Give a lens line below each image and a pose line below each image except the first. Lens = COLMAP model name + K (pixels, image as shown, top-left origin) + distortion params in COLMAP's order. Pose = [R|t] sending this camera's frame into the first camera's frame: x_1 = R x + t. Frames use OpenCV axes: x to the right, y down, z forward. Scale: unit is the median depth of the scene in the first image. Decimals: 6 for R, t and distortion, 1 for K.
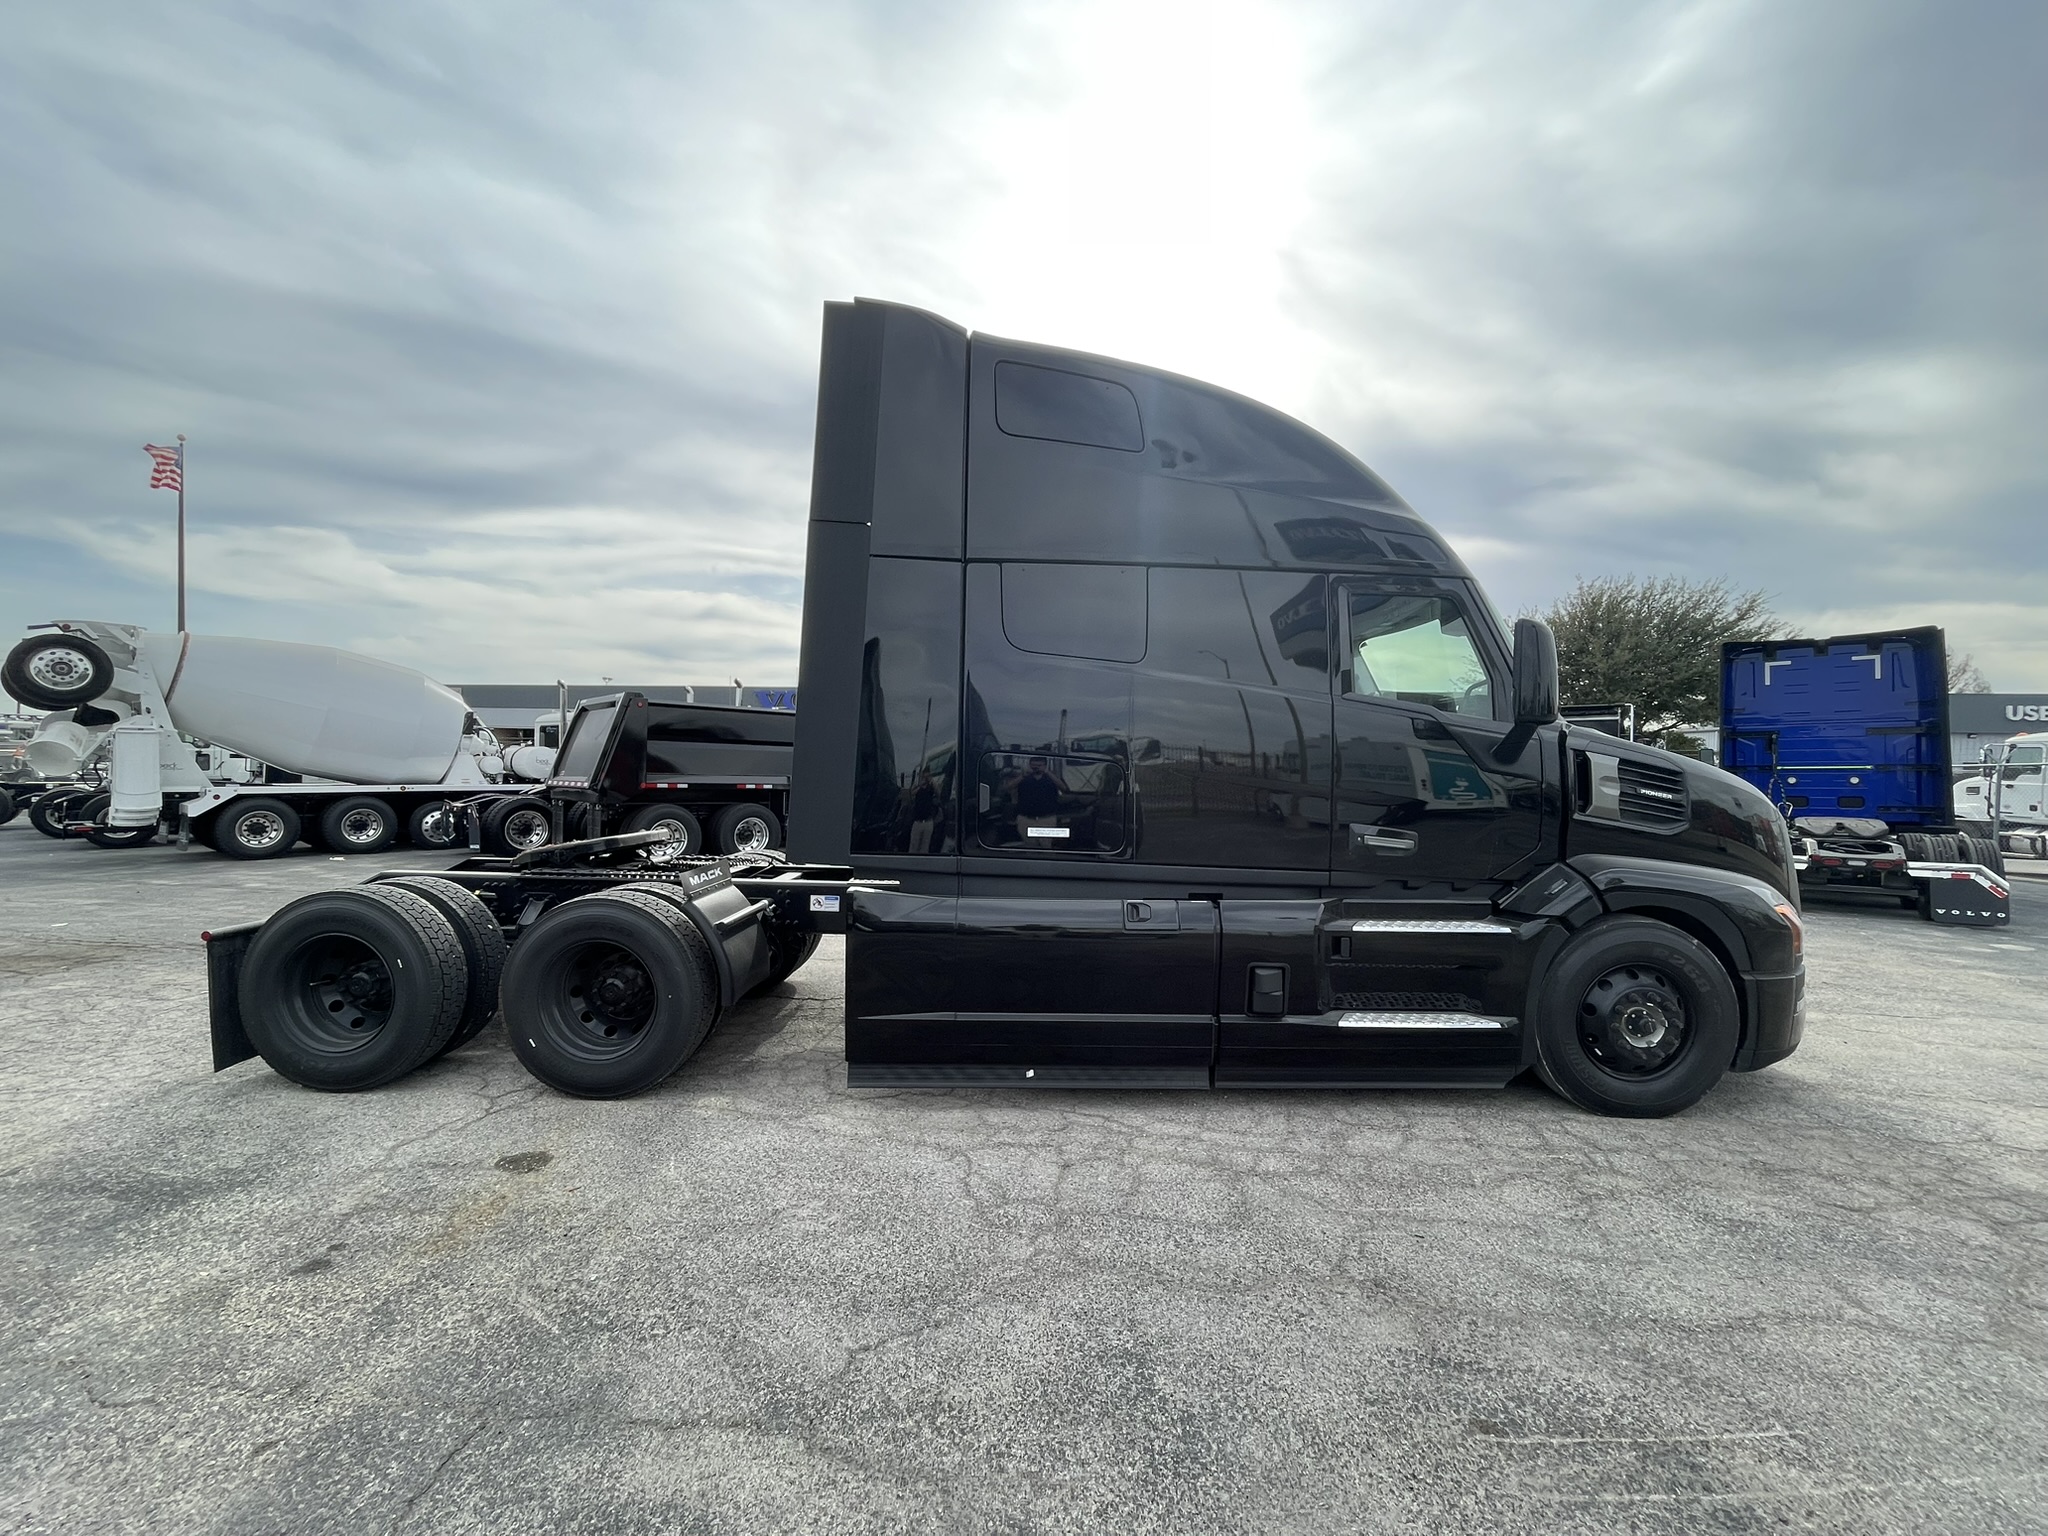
lens RADIAL K [[828.0, 0, 1024.0], [0, 828.0, 768.0], [0, 0, 1]] dist [-0.002654, -0.000325]
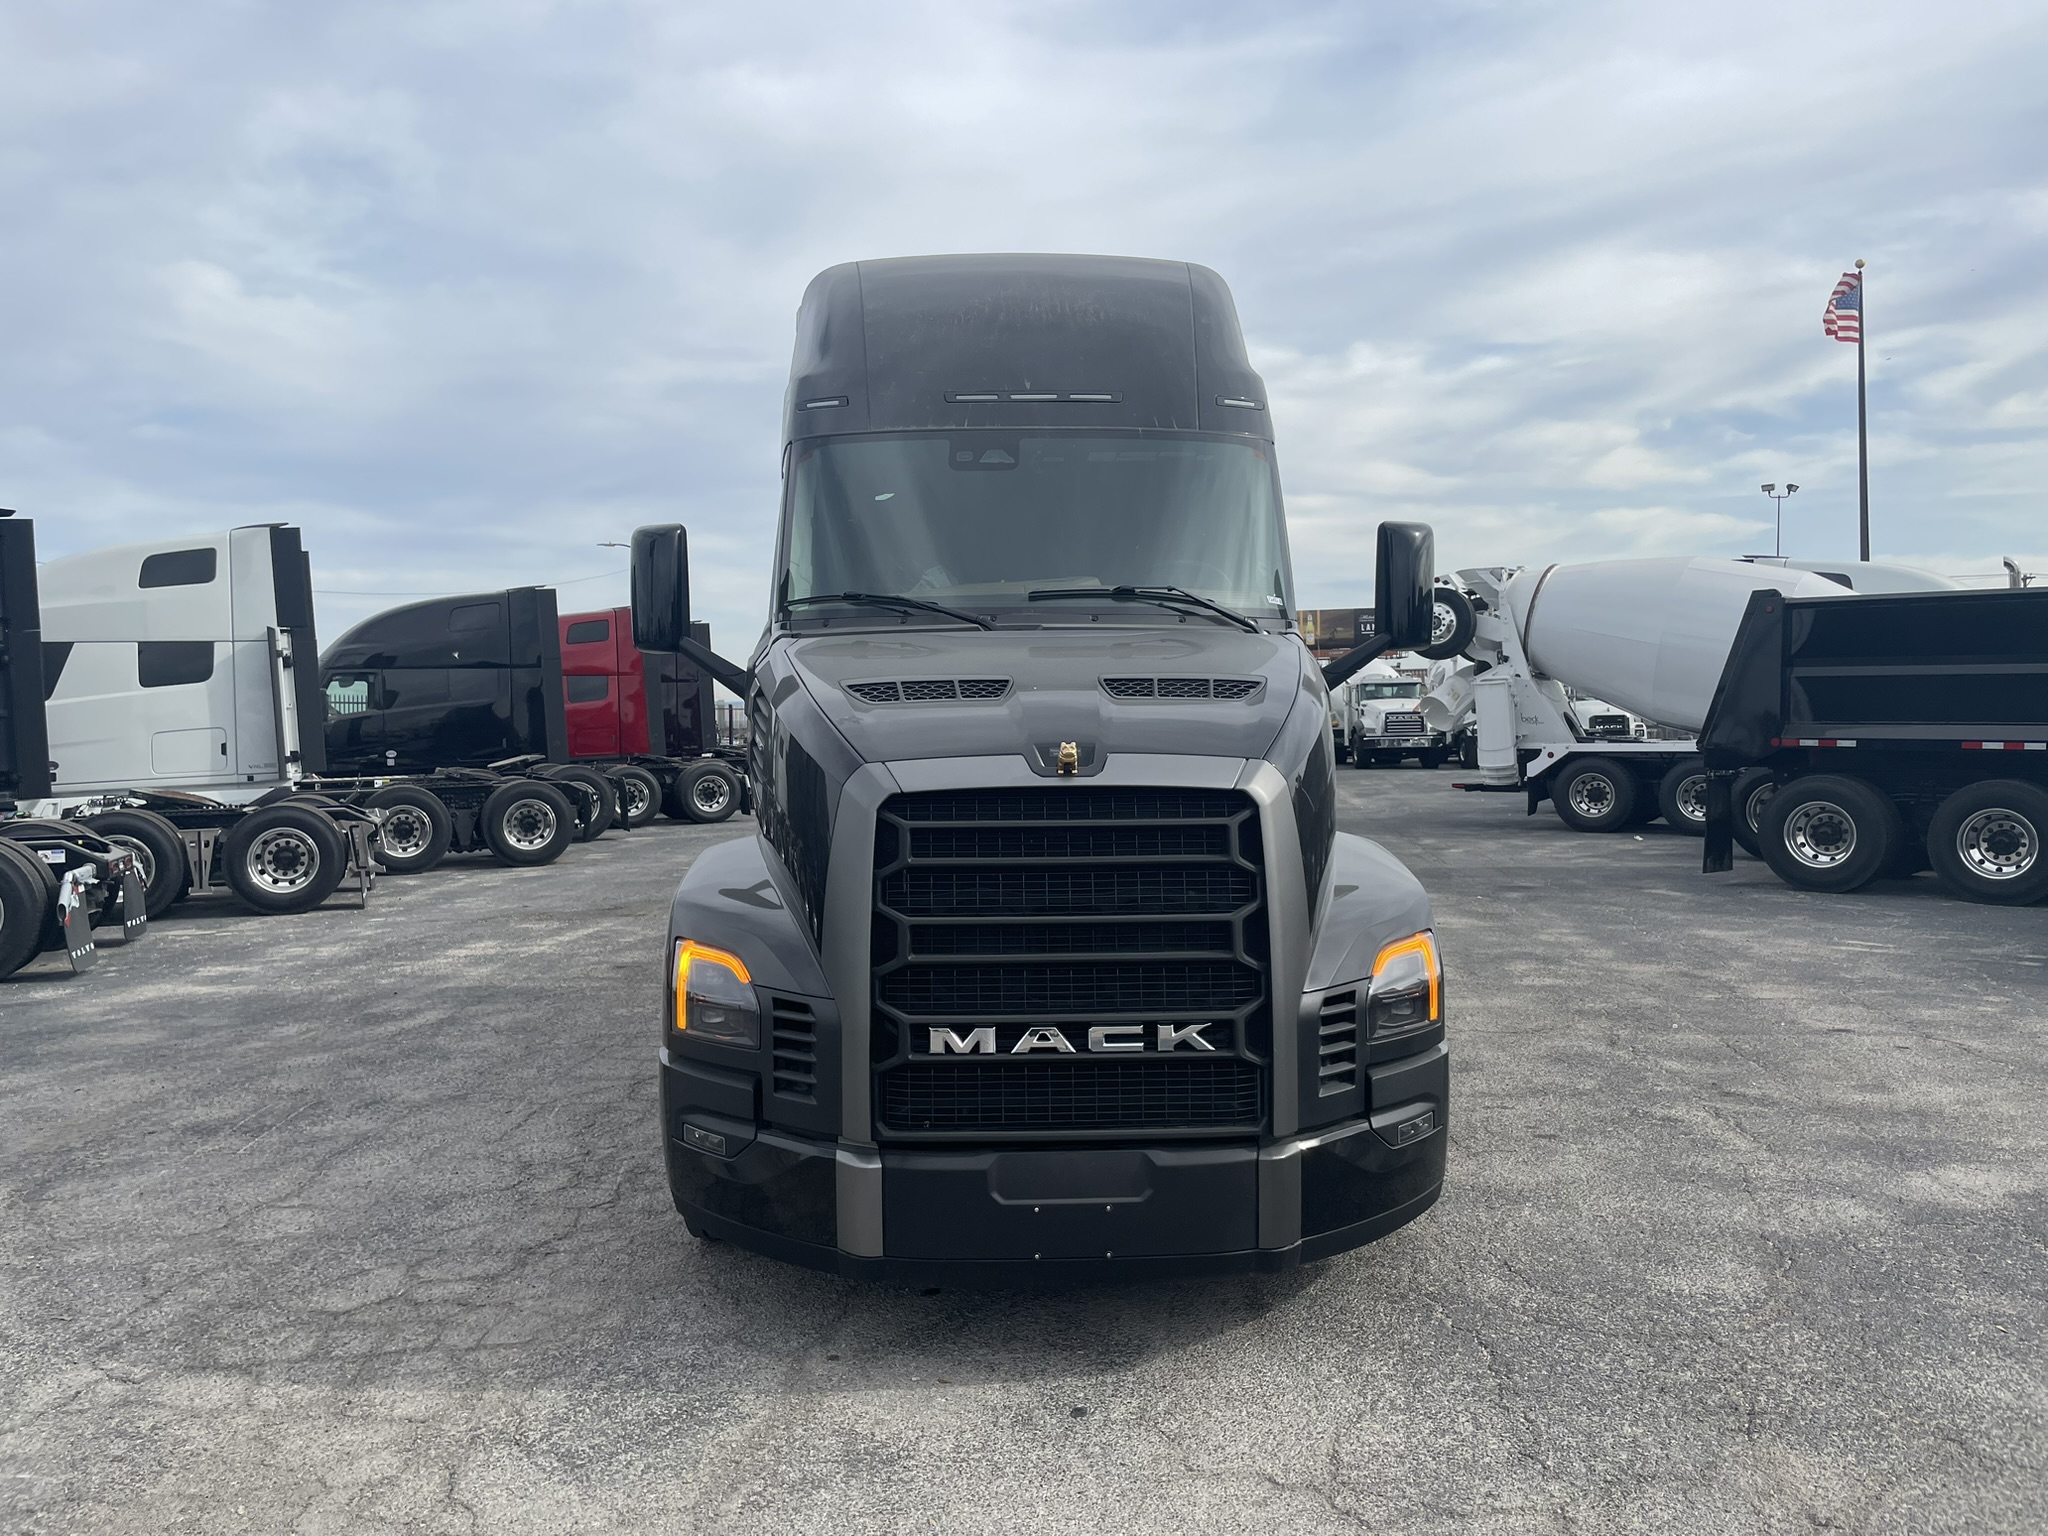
lens RADIAL K [[1544.8, 0, 1014.6], [0, 1544.8, 750.6], [0, 0, 1]] dist [0.087566, -0.127263]
pose [[0.050205, 0.008985, -0.998699, 2.013409], [0.010341, 0.999901, 0.009516, 0.030676], [0.998685, -0.010805, 0.050107, 1.193463]]
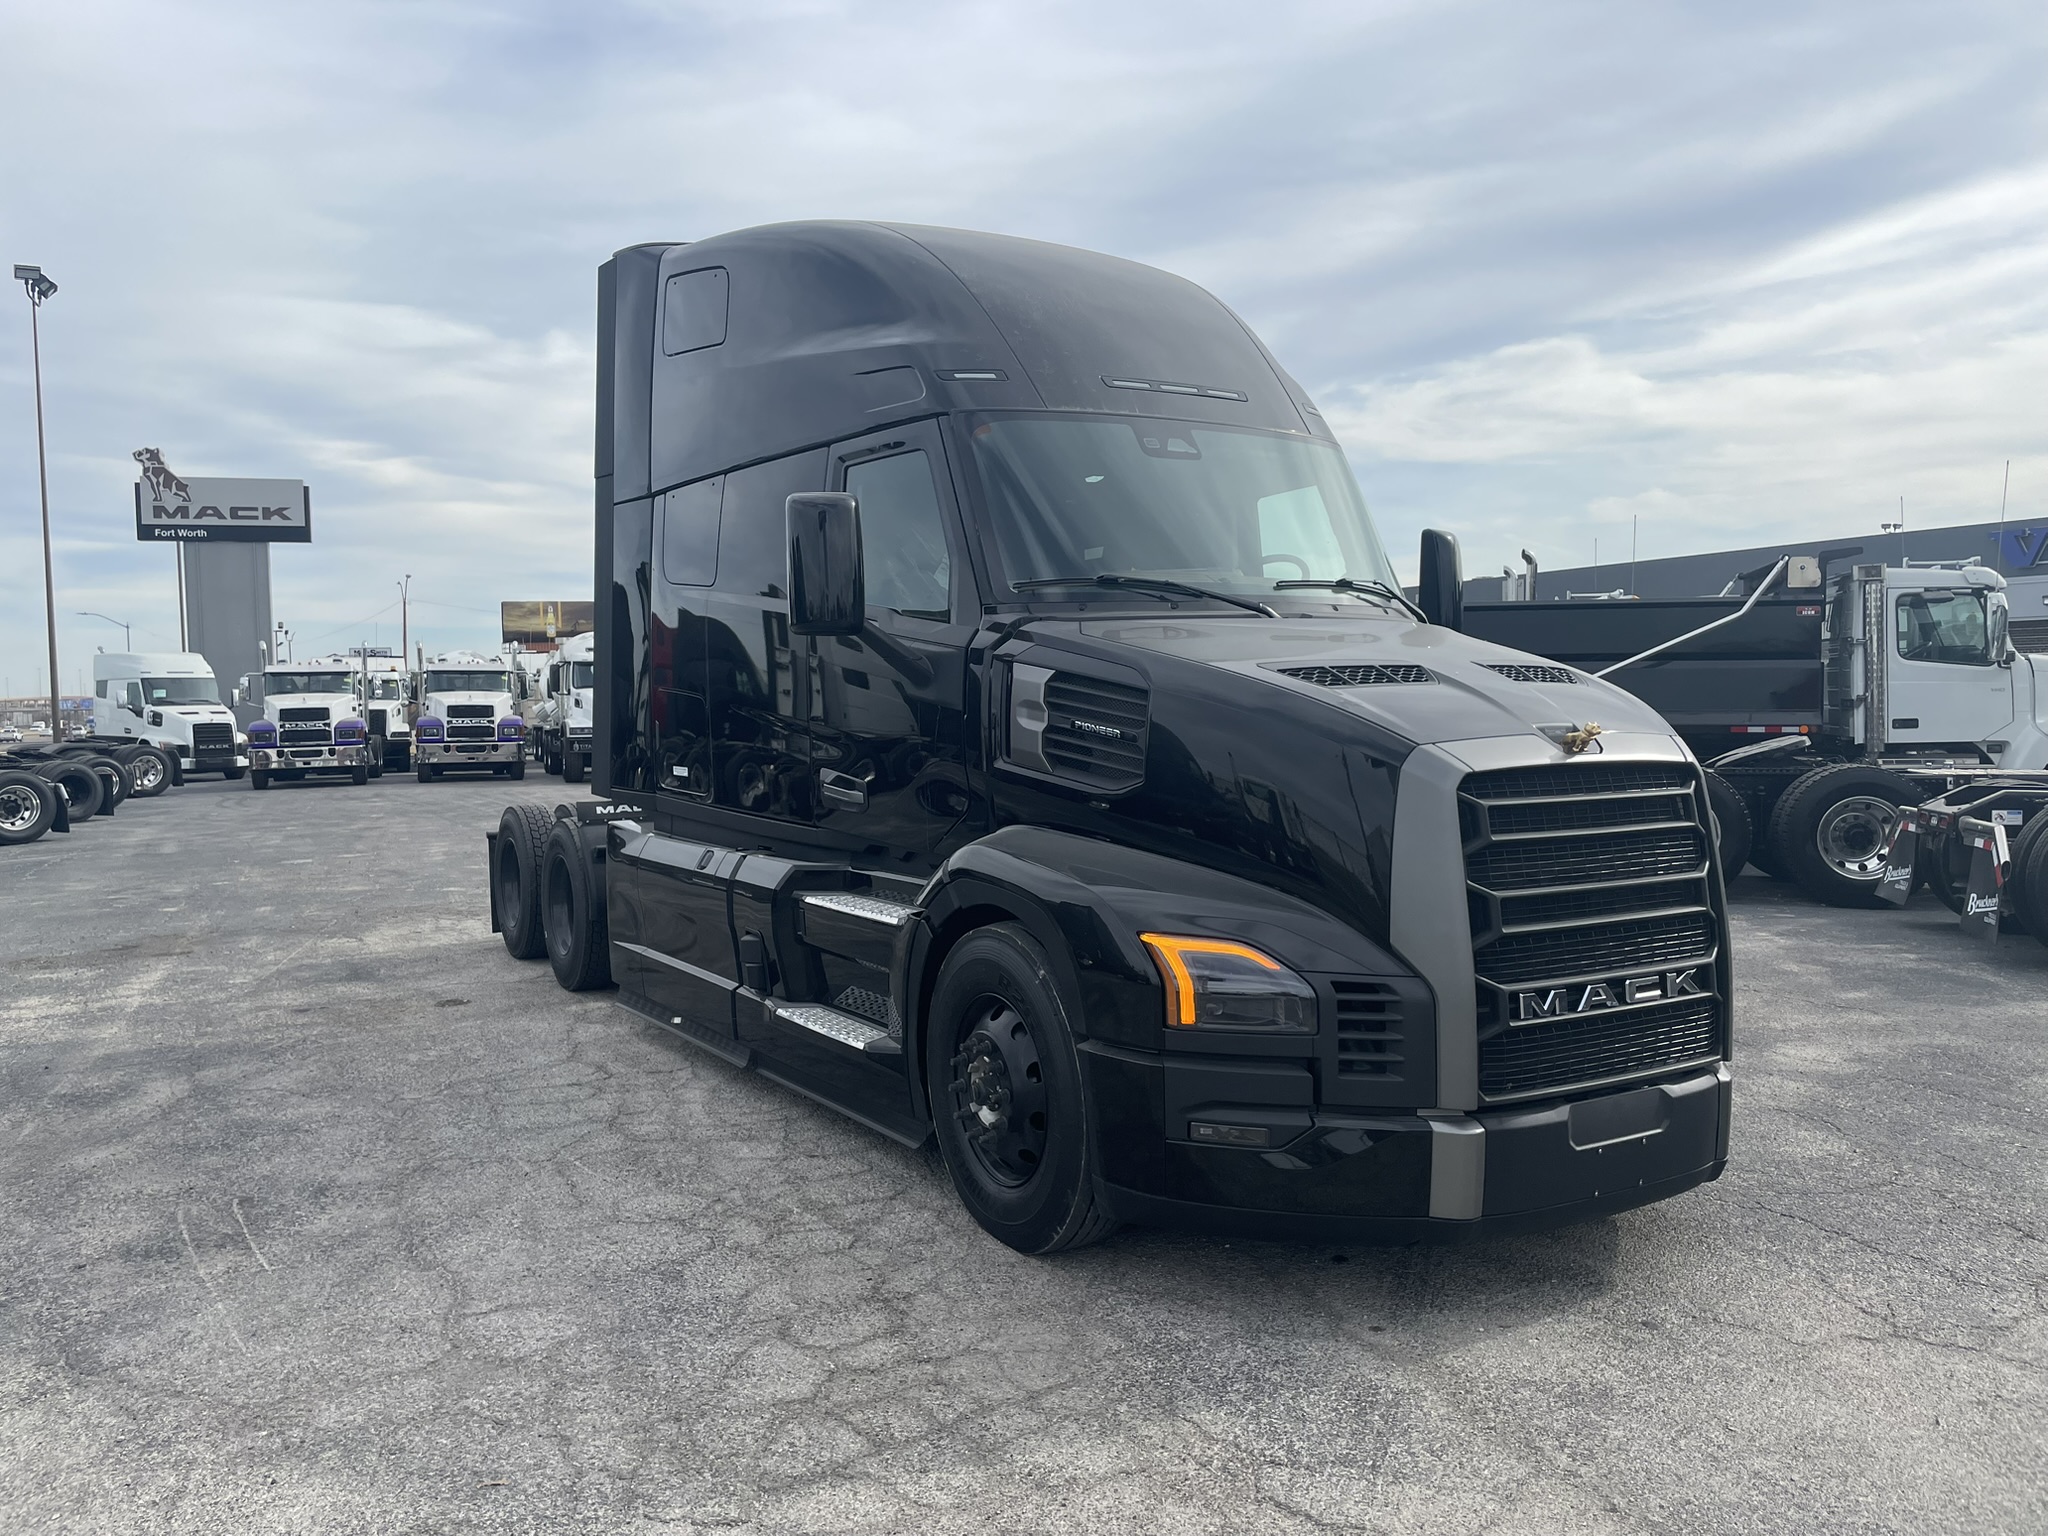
lens RADIAL K [[1544.8, 0, 1014.6], [0, 1544.8, 750.6], [0, 0, 1]] dist [0.087566, -0.127263]
pose [[0.519348, 0.007568, -0.854529, 1.759734], [0.019559, 0.999594, 0.020740, 0.024344], [0.854339, -0.027485, 0.518989, 0.402376]]
